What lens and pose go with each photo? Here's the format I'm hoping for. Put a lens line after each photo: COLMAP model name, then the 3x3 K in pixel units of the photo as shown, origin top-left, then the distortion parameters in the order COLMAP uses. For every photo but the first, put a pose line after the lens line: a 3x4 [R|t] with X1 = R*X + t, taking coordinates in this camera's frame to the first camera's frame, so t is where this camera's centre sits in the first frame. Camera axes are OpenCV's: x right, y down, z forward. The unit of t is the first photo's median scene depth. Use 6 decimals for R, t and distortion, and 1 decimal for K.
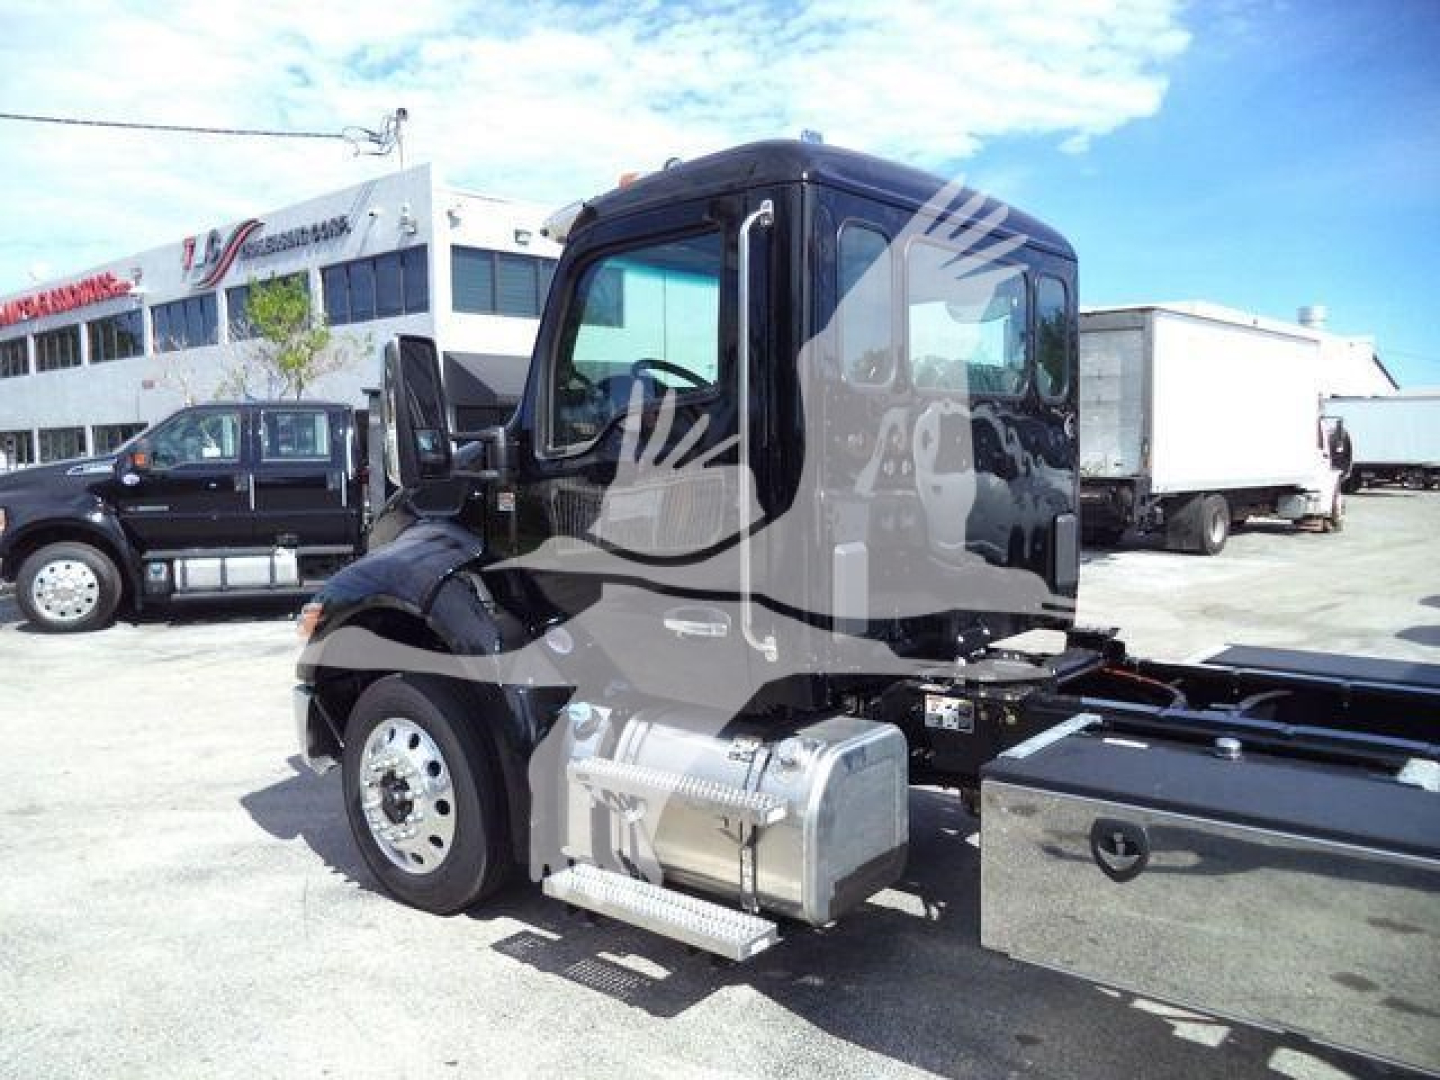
lens RADIAL K [[1185.8, 0, 720.0], [0, 1185.8, 540.0], [0, 0, 1]] dist [-0.019856, -0.000193]
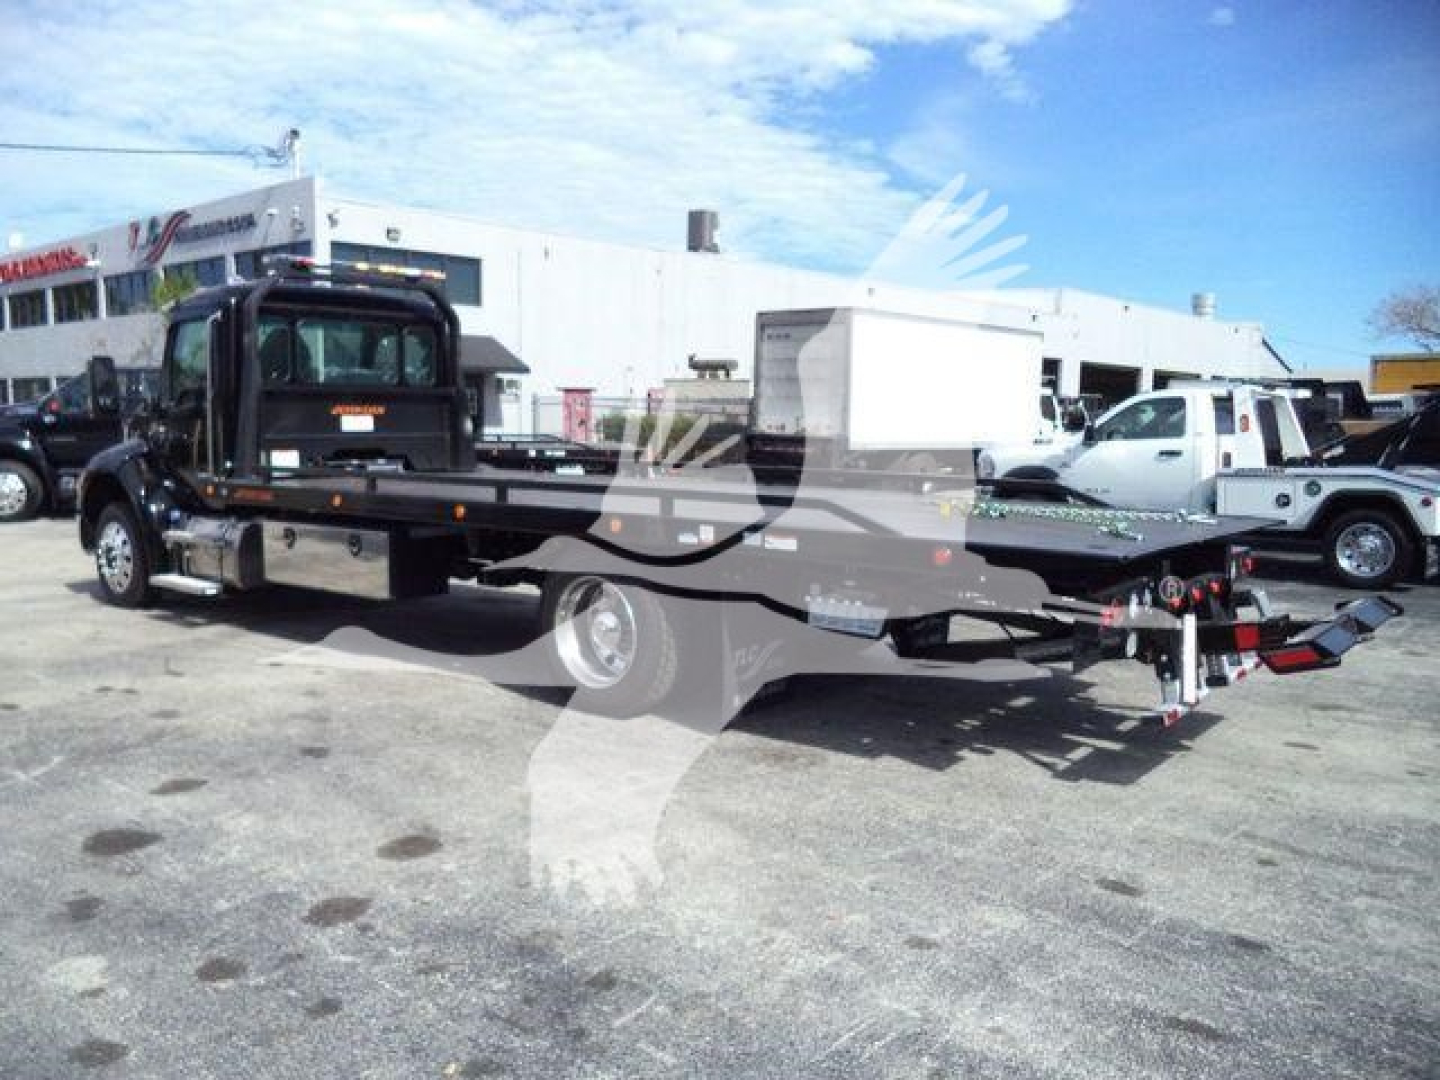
lens RADIAL K [[1167.6, 0, 740.6], [0, 1167.6, 540.5], [0, 0, 1]] dist [-0.035568, 0.001291]
pose [[0.999356, 0.021802, 0.028484, 0.181919], [-0.022759, 0.999173, 0.033707, 0.017916], [-0.027726, -0.034334, 0.999026, -0.259649]]
